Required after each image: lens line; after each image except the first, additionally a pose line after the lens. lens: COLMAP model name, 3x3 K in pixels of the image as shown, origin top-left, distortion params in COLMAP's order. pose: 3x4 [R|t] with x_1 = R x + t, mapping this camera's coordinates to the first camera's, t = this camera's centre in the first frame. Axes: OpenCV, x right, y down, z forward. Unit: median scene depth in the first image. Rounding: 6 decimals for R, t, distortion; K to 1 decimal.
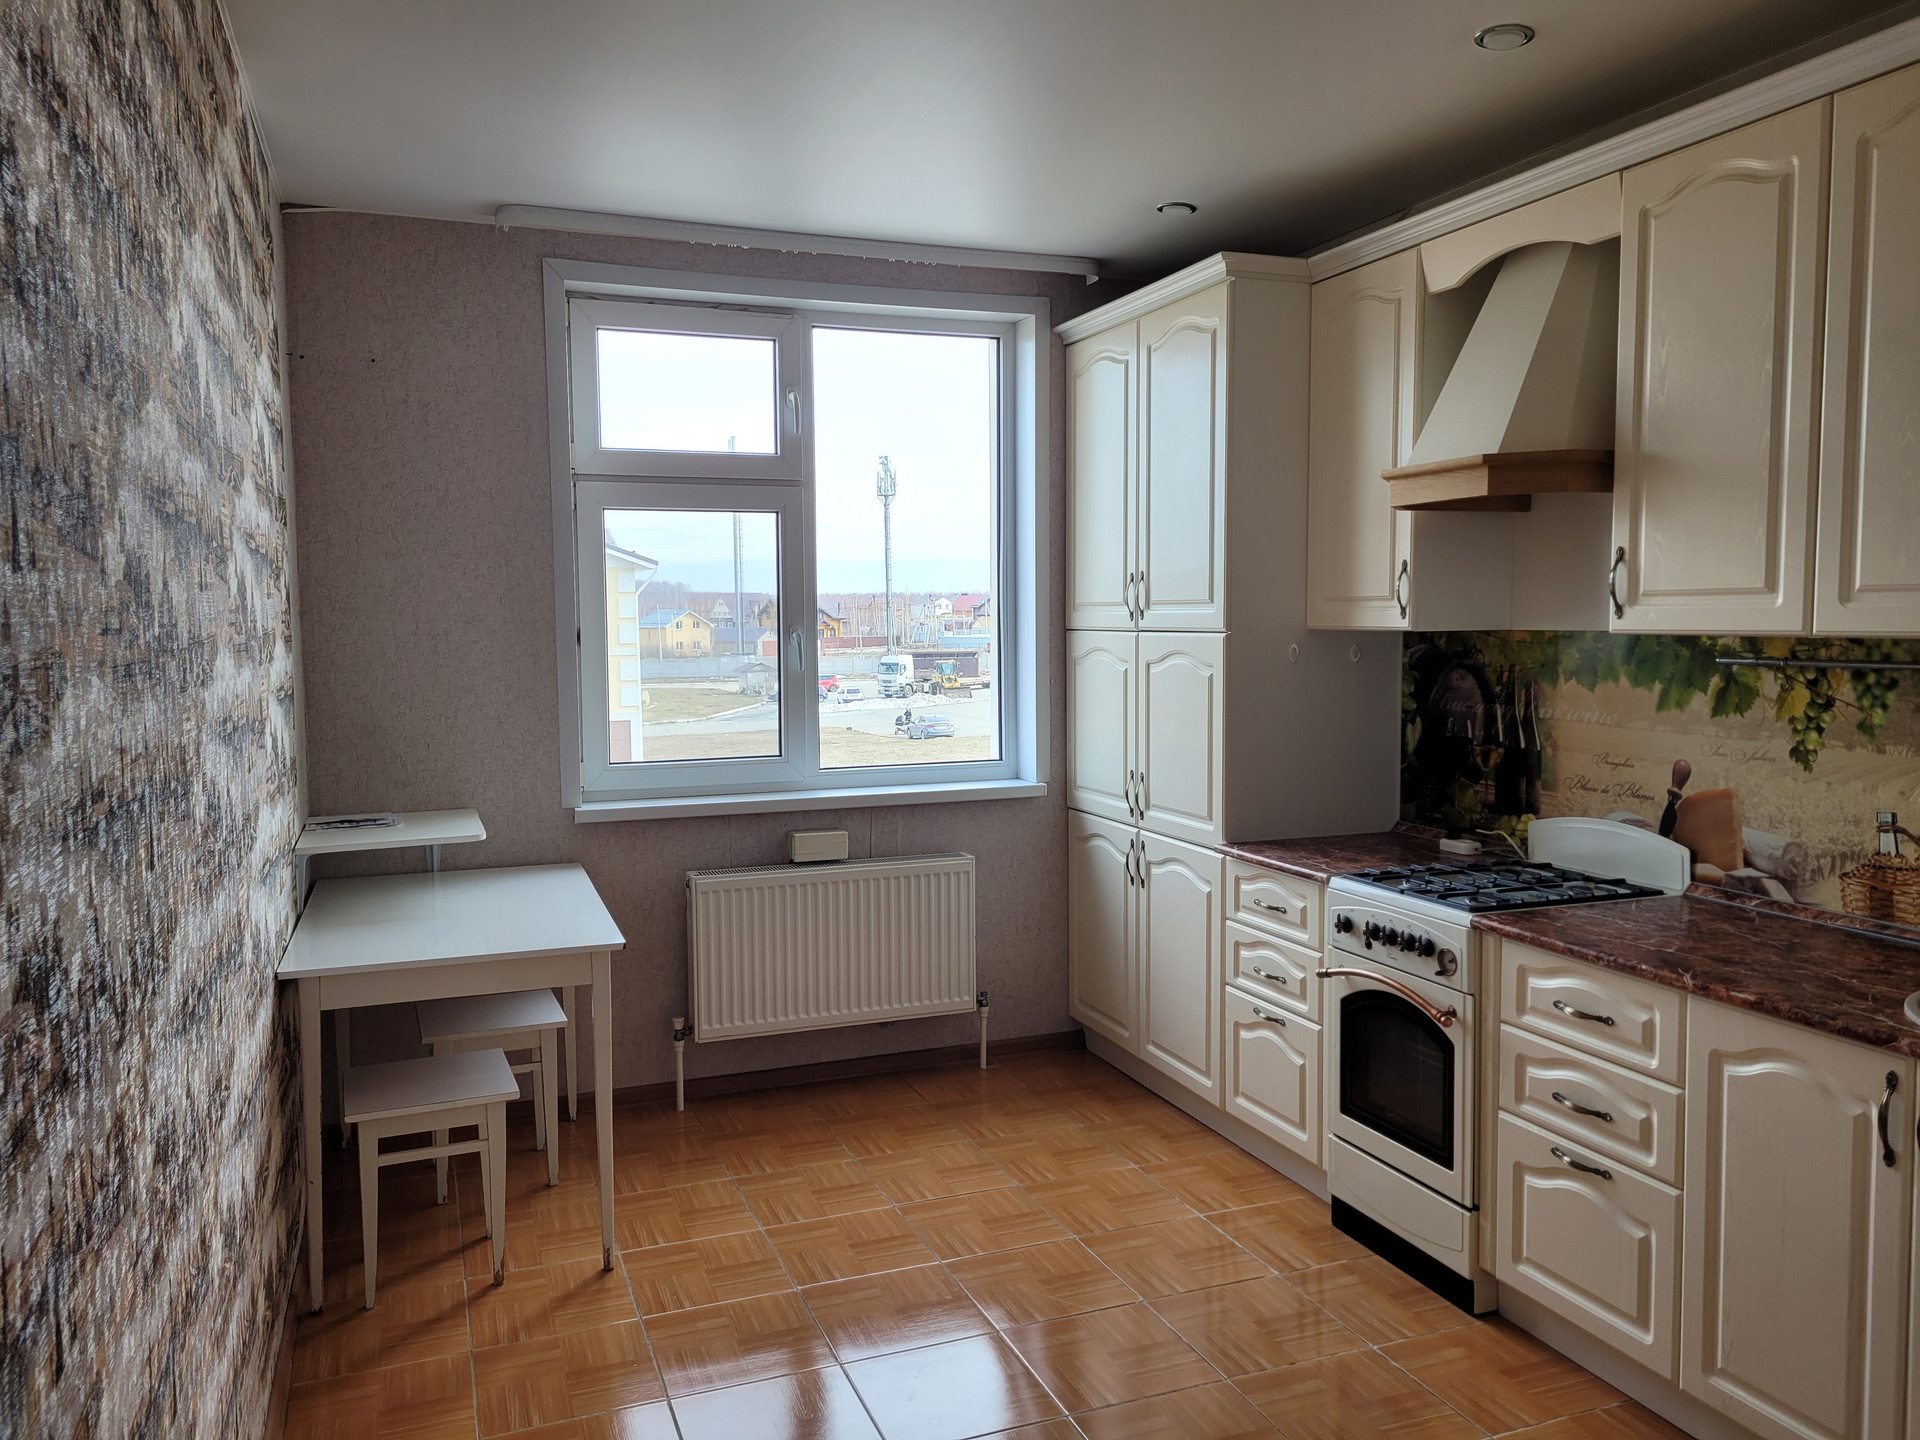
lens RADIAL K [[1462.1, 0, 951.4], [0, 1462.1, 711.4], [0, 0, 1]] dist [0.044857, -0.038173]
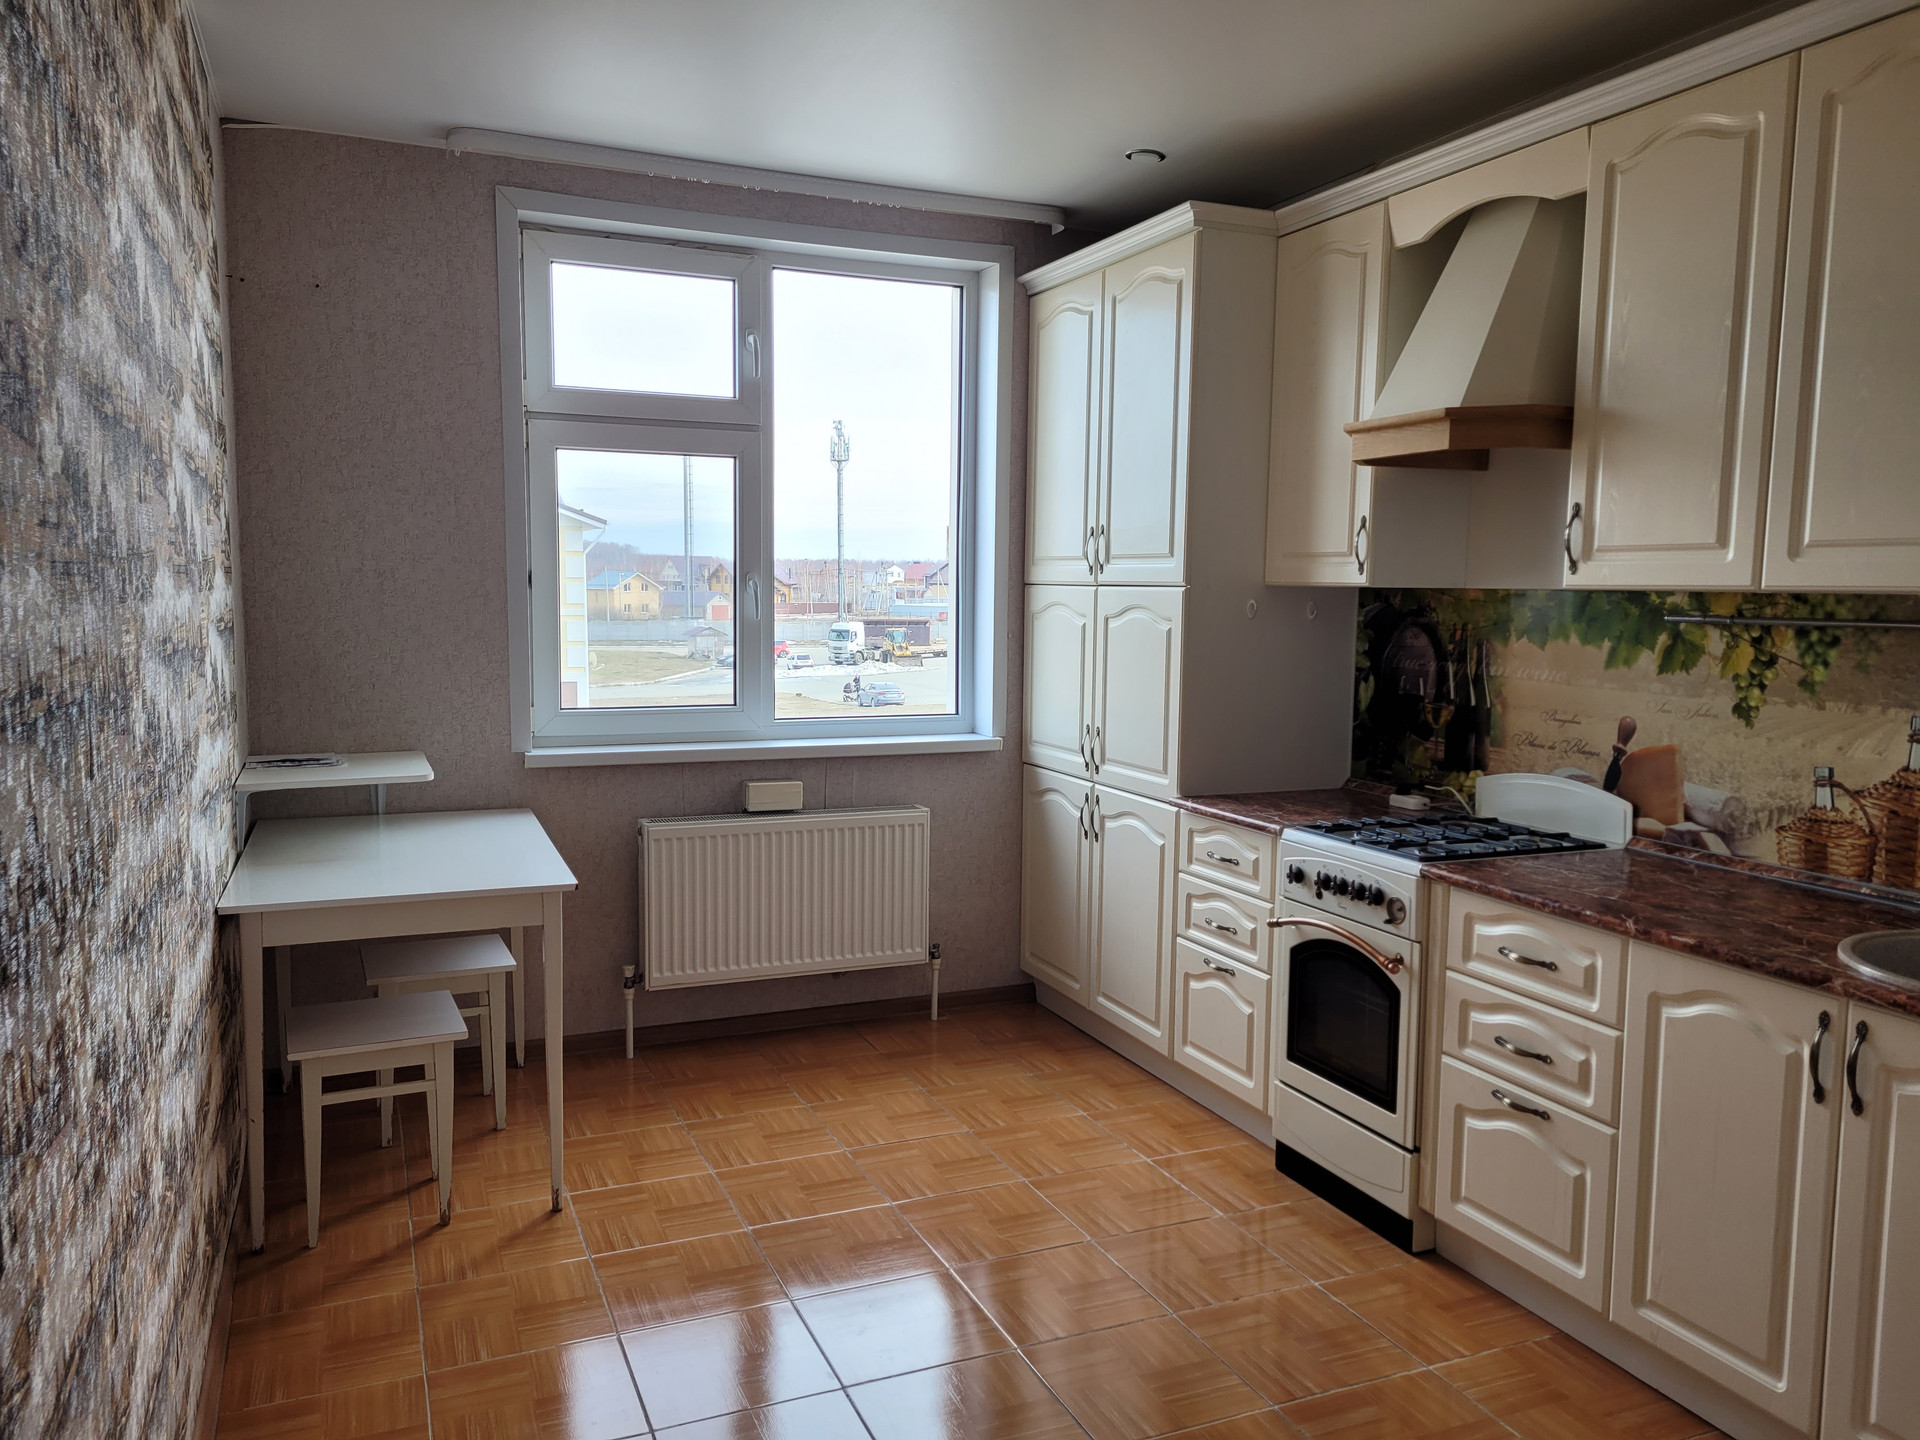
lens RADIAL K [[1462.1, 0, 966.6], [0, 1462.1, 726.8], [0, 0, 1]] dist [0.044857, -0.038173]
pose [[0.998865, 0.016416, 0.044712, -0.006389], [-0.017834, 0.999345, 0.031503, 0.016657], [-0.044165, -0.032265, 0.998503, 0.004541]]
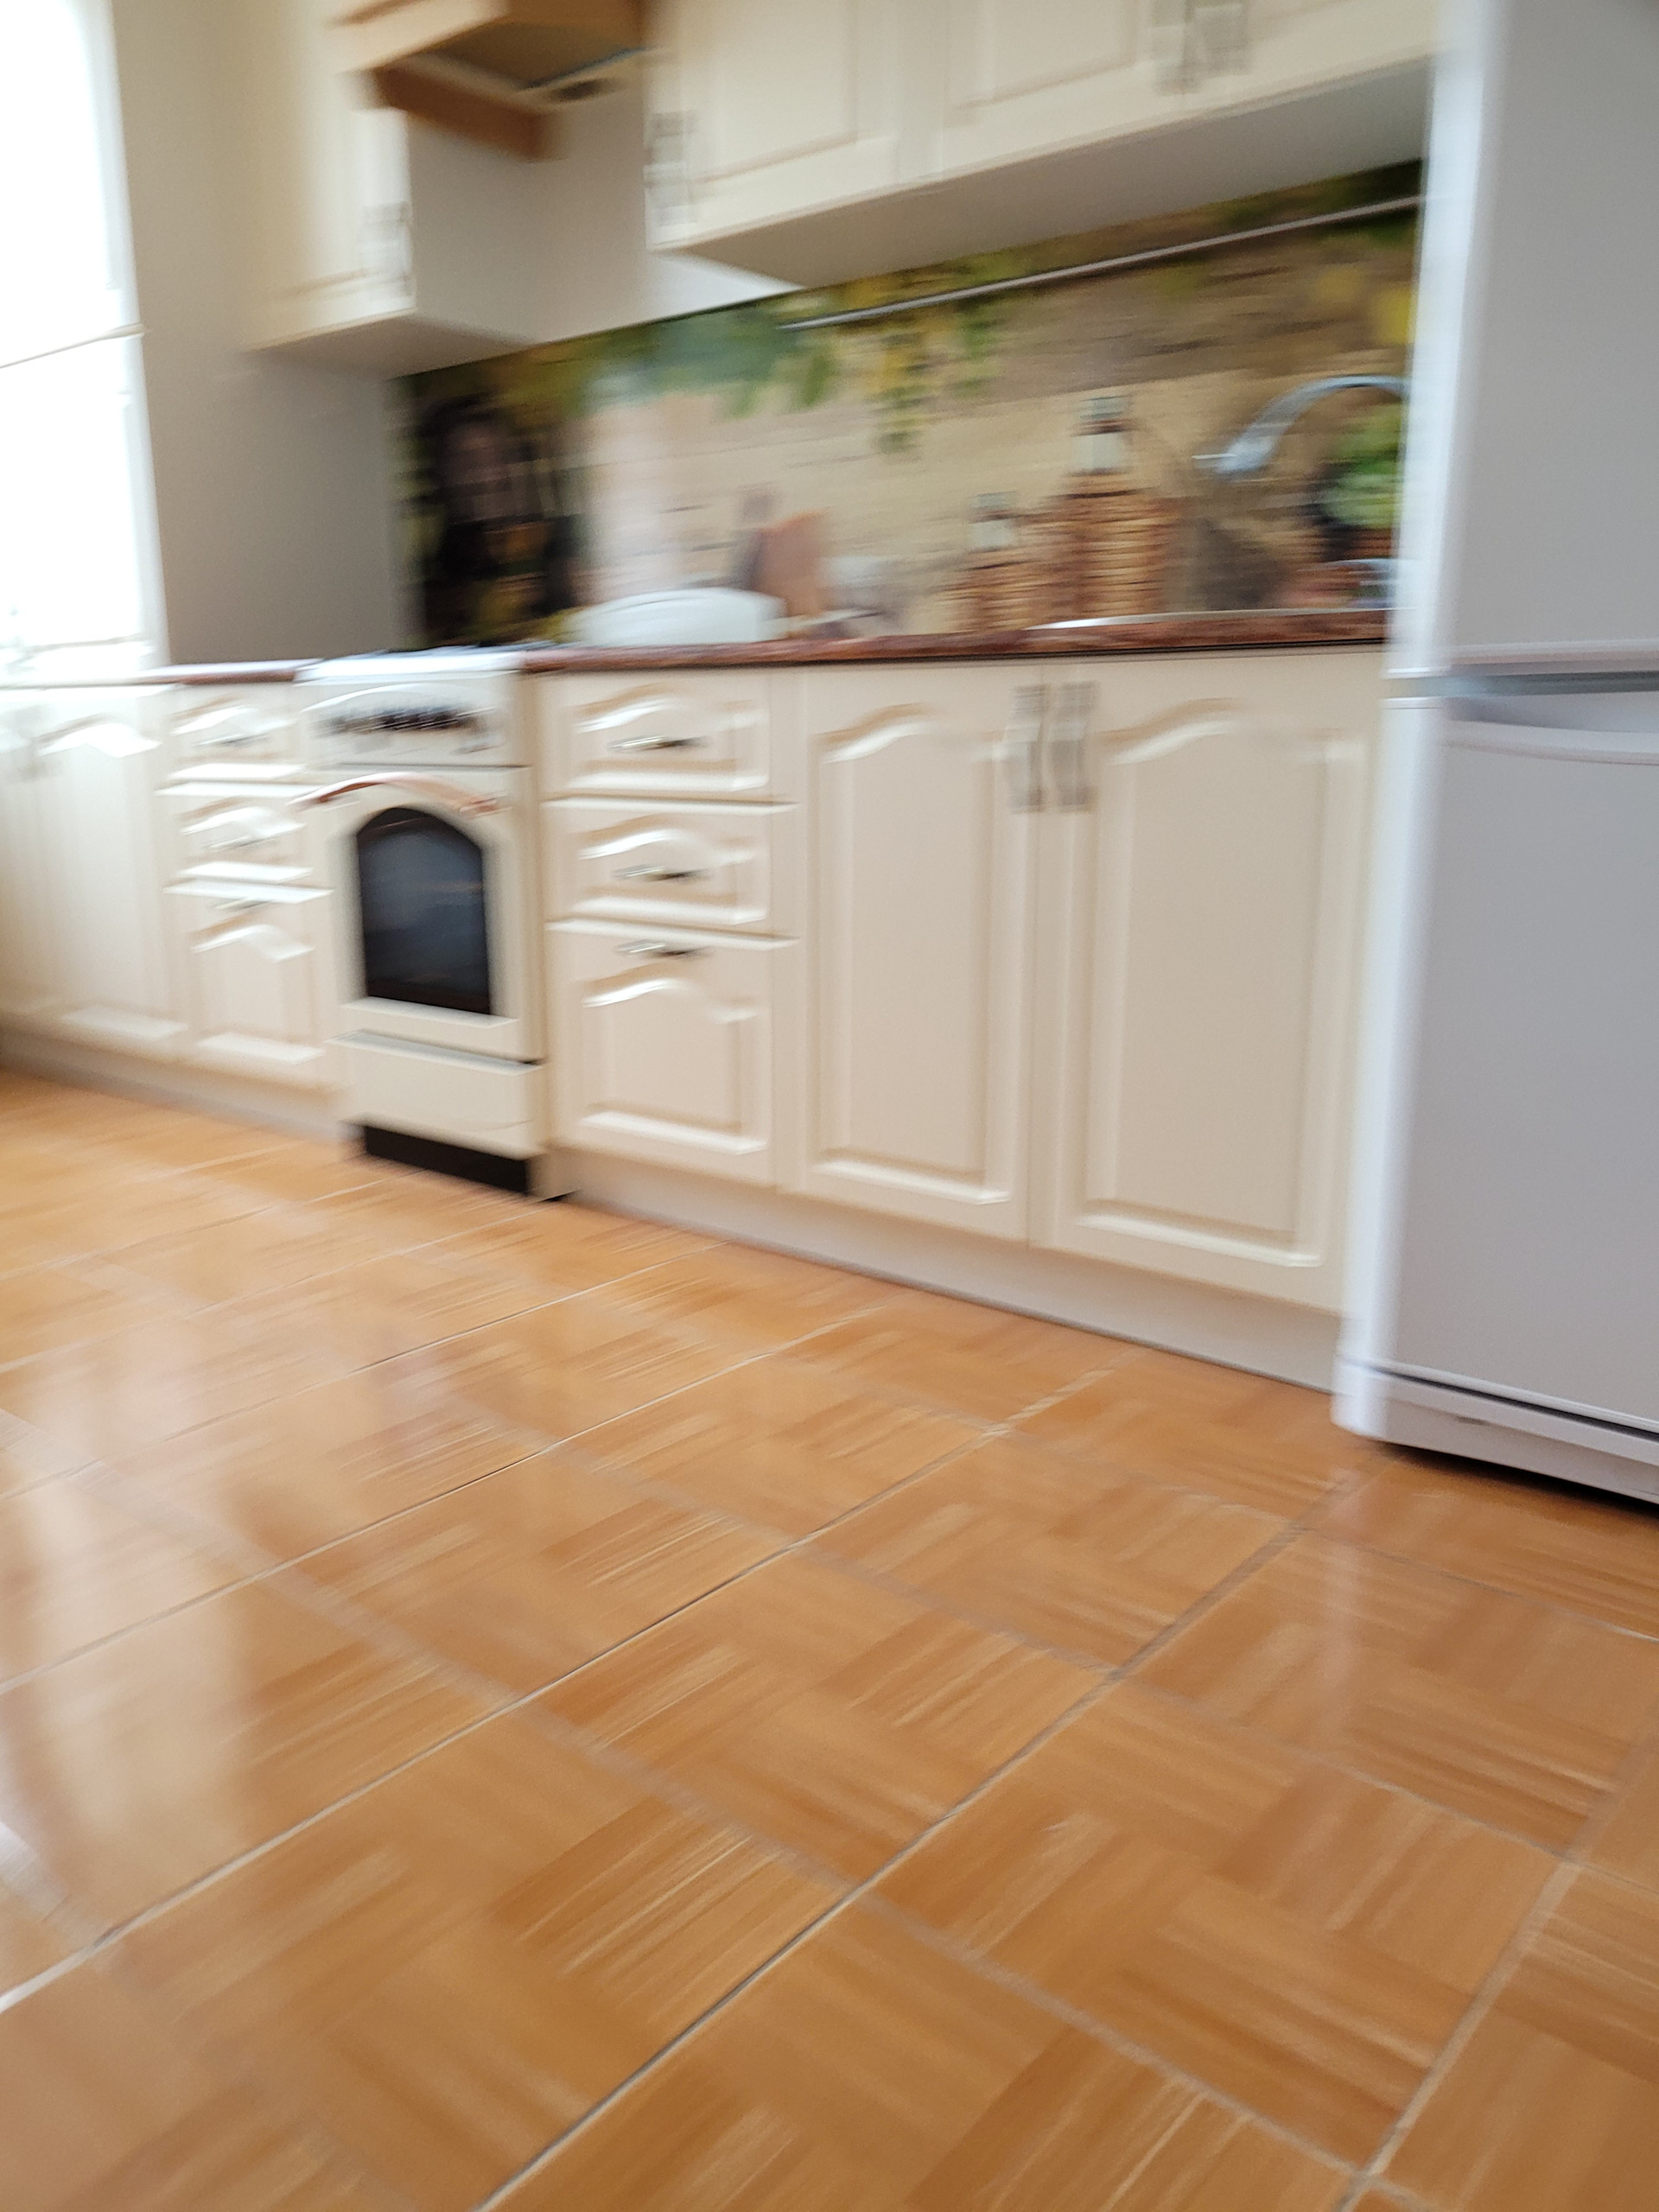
lens RADIAL K [[1684.4, 0, 809.0], [0, 1684.4, 1108.4], [0, 0, 1]] dist [0.044857, -0.038173]
pose [[0.866604, -0.092186, 0.490406, 0.053286], [0.020405, 0.988511, 0.149762, 0.229054], [-0.498578, -0.119778, 0.858529, 0.187905]]
